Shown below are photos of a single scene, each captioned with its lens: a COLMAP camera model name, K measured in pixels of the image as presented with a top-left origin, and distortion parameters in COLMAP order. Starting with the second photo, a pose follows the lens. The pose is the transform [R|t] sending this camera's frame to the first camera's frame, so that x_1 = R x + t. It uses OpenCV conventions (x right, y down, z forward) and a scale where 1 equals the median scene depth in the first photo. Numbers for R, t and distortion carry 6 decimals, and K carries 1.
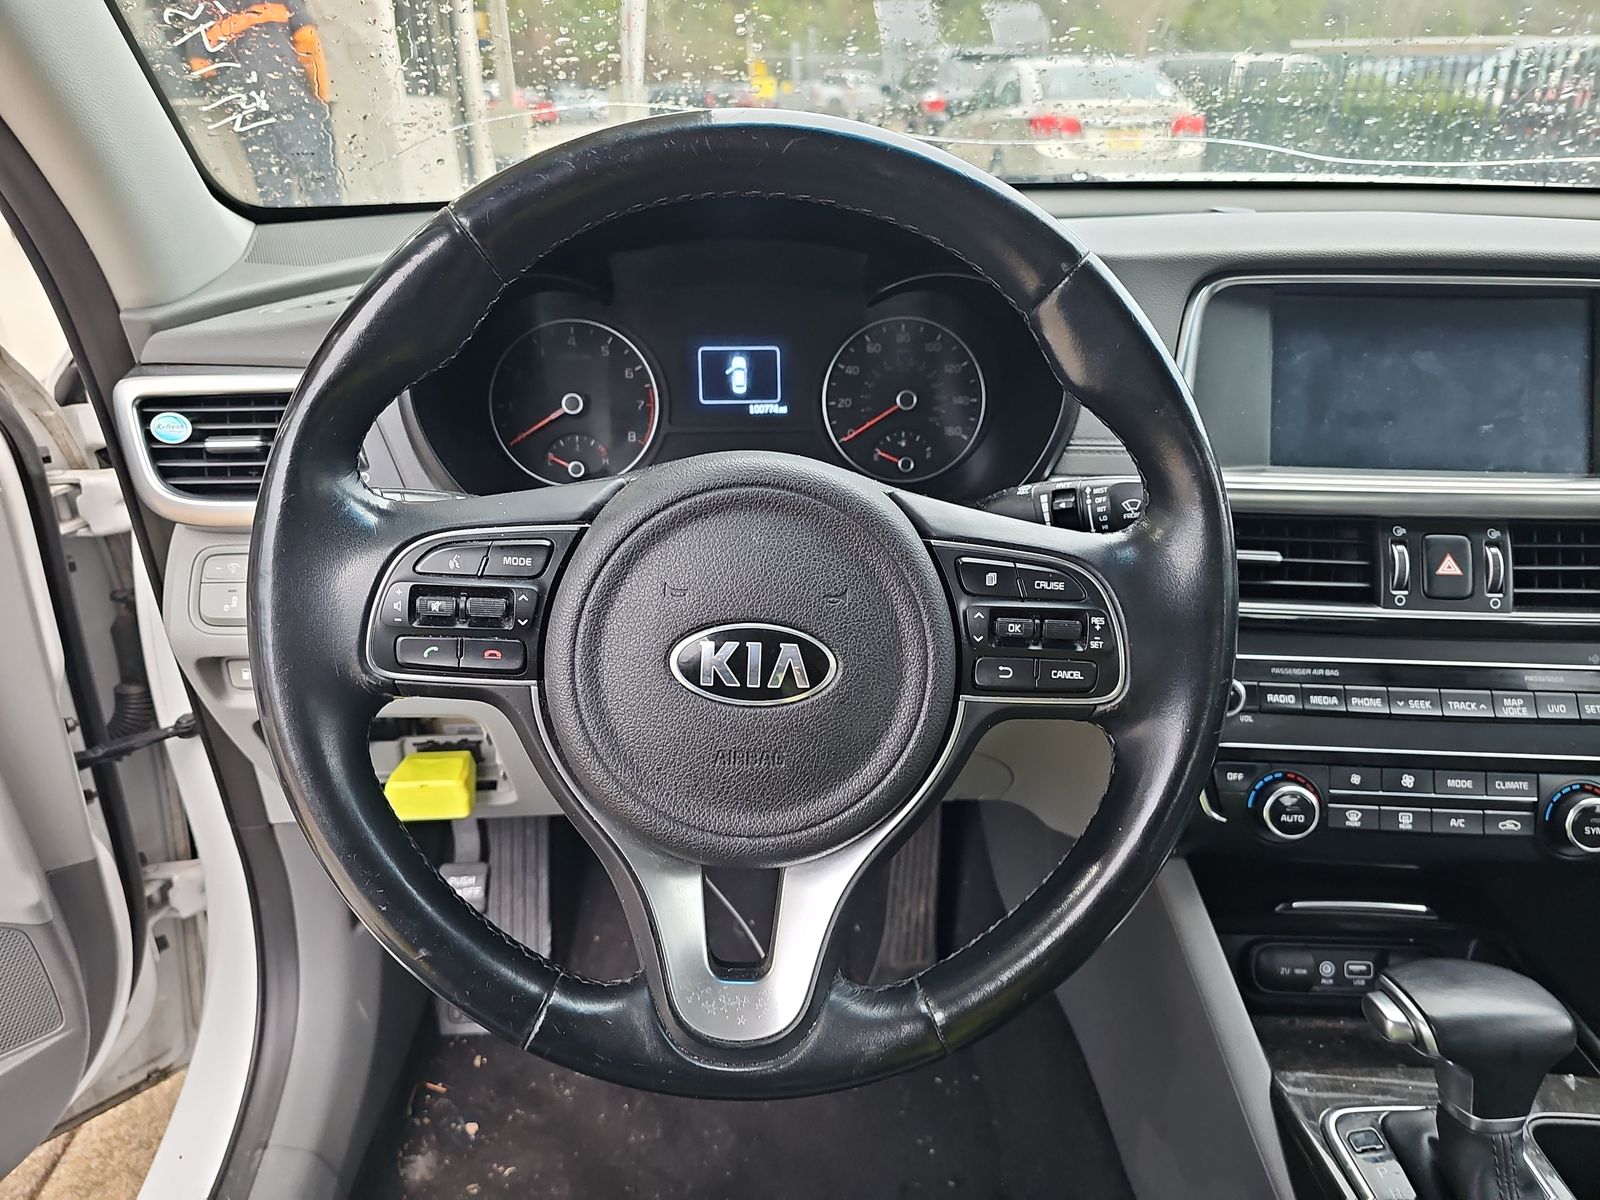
lens RADIAL K [[1063.1, 0, 800.0], [0, 1063.1, 600.0], [0, 0, 1]] dist [0.048279, -0.041262]
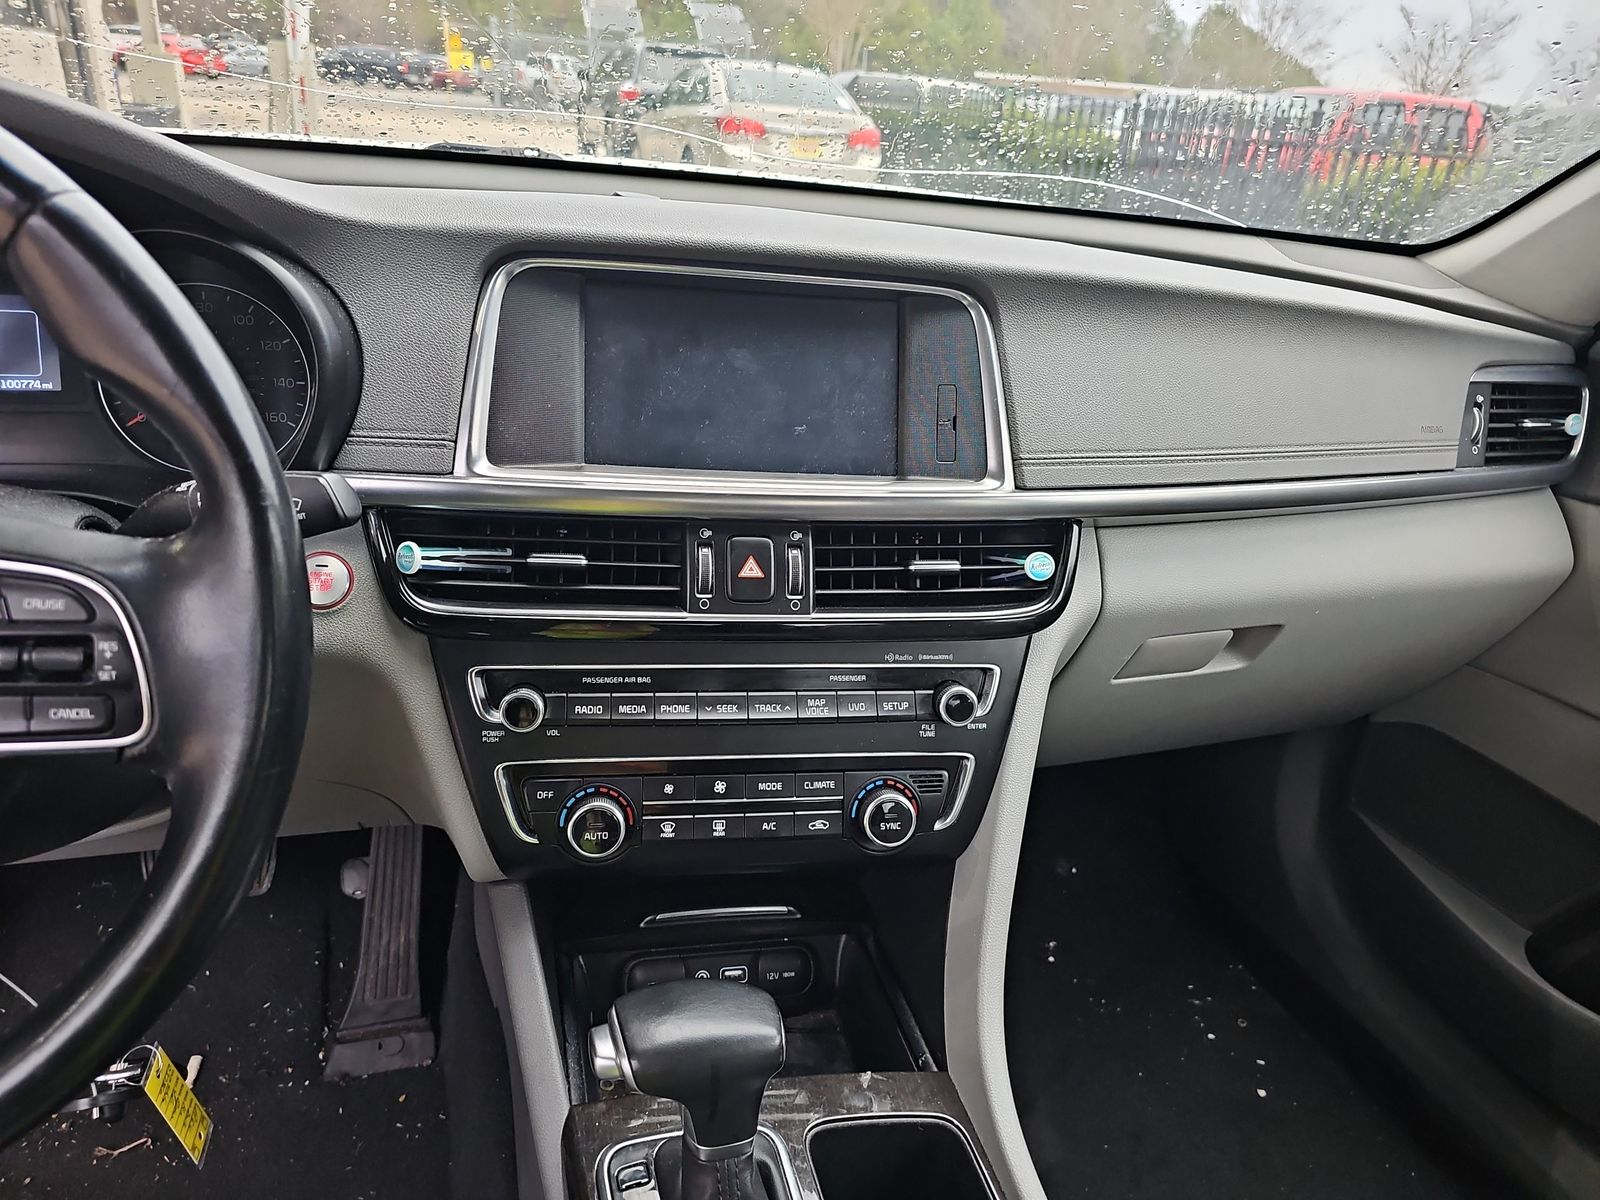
lens RADIAL K [[1050.5, 0, 802.3], [0, 1050.5, 607.6], [0, 0, 1]] dist [0.051177, -0.040946]
pose [[0.970091, -0.021145, 0.241817, 0.405366], [0.017920, 0.999719, 0.015530, -0.009357], [-0.242078, -0.010733, 0.970198, 0.050722]]
